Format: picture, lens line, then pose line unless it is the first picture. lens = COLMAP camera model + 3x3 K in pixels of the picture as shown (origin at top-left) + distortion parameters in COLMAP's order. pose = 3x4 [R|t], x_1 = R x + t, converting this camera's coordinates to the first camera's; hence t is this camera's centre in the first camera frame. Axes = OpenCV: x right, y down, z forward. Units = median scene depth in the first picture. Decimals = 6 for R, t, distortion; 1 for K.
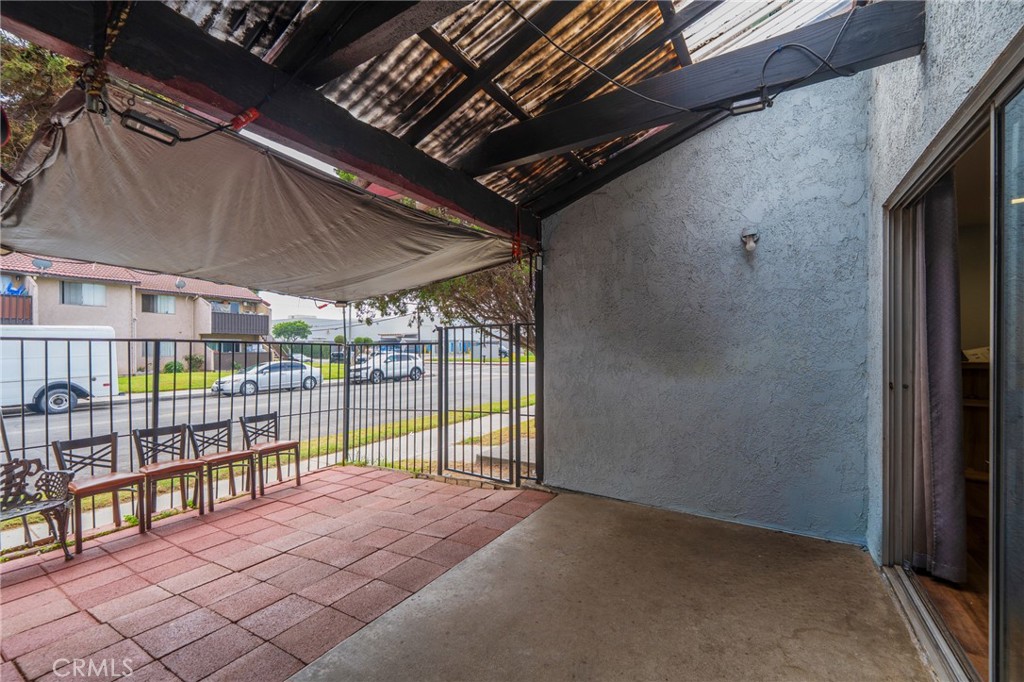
lens RADIAL K [[414.3, 0, 510.7], [0, 414.3, 350.1], [0, 0, 1]] dist [-0.005339, 0.000069]
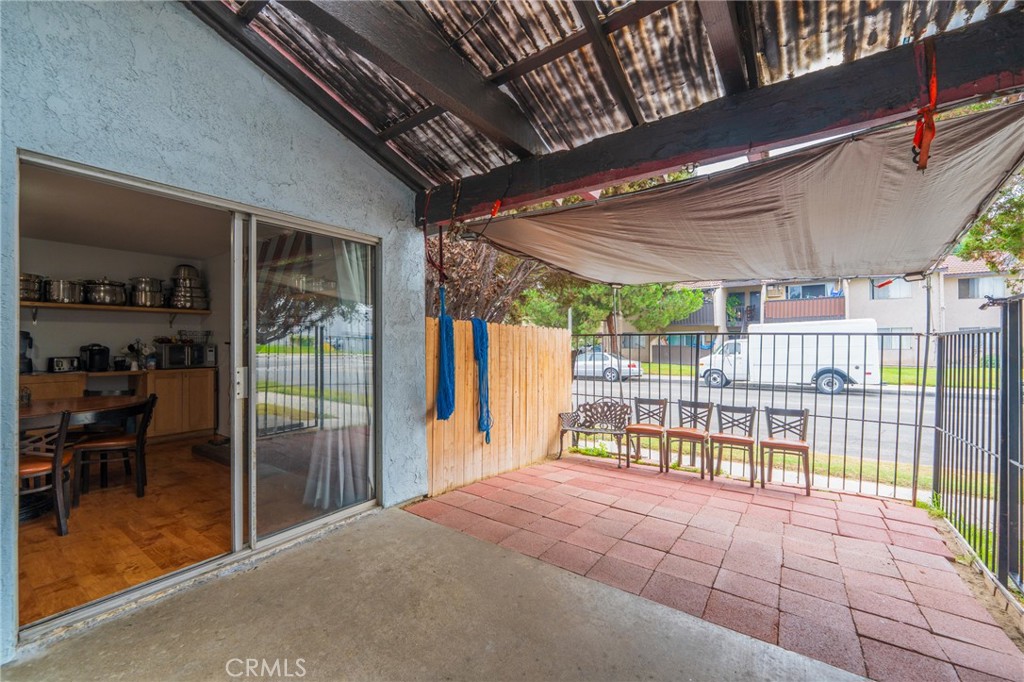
lens RADIAL K [[414.3, 0, 513.9], [0, 414.3, 339.8], [0, 0, 1]] dist [-0.005339, 0.000069]
pose [[-0.053040, -0.001877, -0.998591, 0.458431], [0.000113, 0.999998, -0.001886, -0.002617], [0.998592, -0.000213, -0.053039, 0.494173]]
